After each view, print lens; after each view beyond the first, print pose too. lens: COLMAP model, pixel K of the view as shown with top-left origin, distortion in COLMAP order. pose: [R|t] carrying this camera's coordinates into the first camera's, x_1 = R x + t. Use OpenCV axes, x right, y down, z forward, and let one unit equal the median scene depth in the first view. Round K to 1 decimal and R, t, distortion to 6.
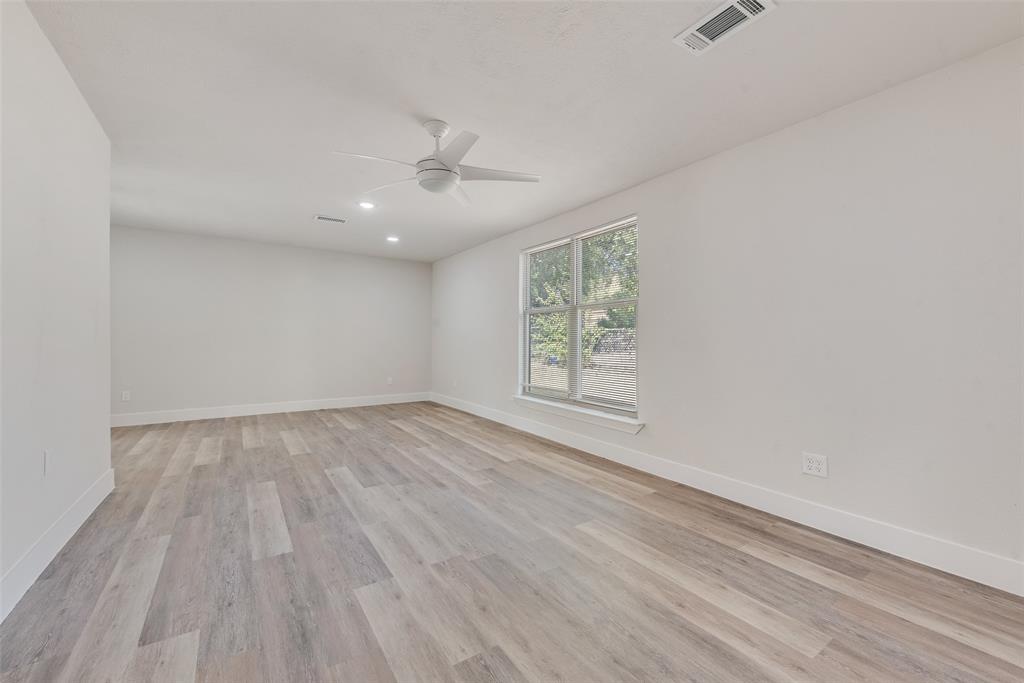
lens RADIAL K [[406.6, 0, 510.8], [0, 406.6, 338.6], [0, 0, 1]] dist [0.016055, -0.003945]
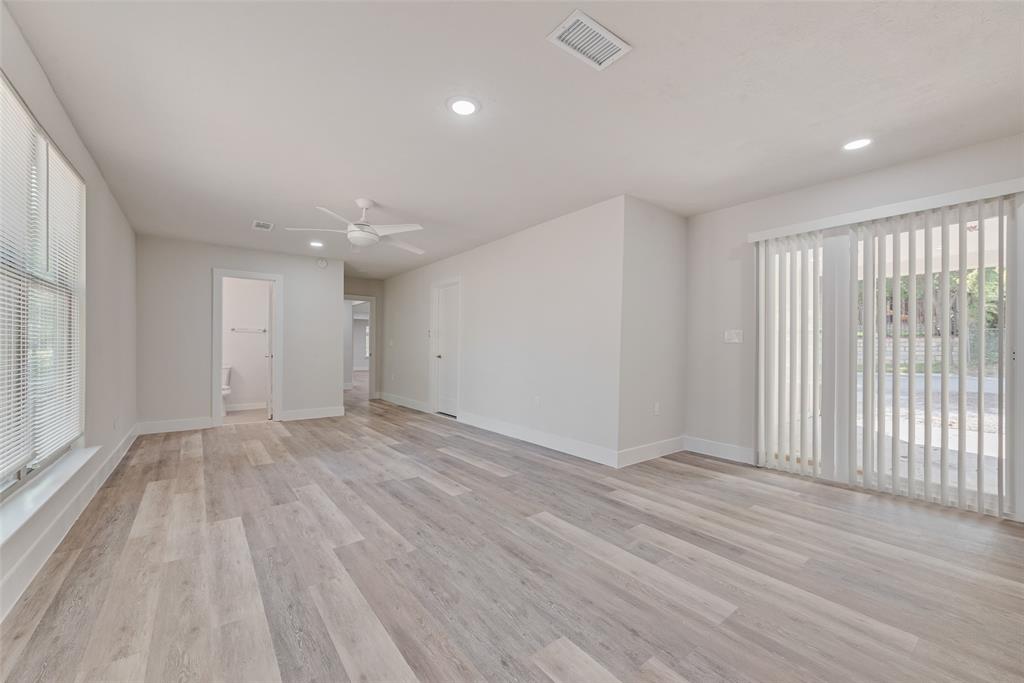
lens RADIAL K [[406.6, 0, 513.1], [0, 406.6, 343.0], [0, 0, 1]] dist [0.016055, -0.003945]
pose [[-0.997694, -0.011845, -0.066836, -0.506574], [-0.011014, 0.999858, -0.012783, -0.001286], [0.066978, -0.012017, -0.997682, 2.020250]]
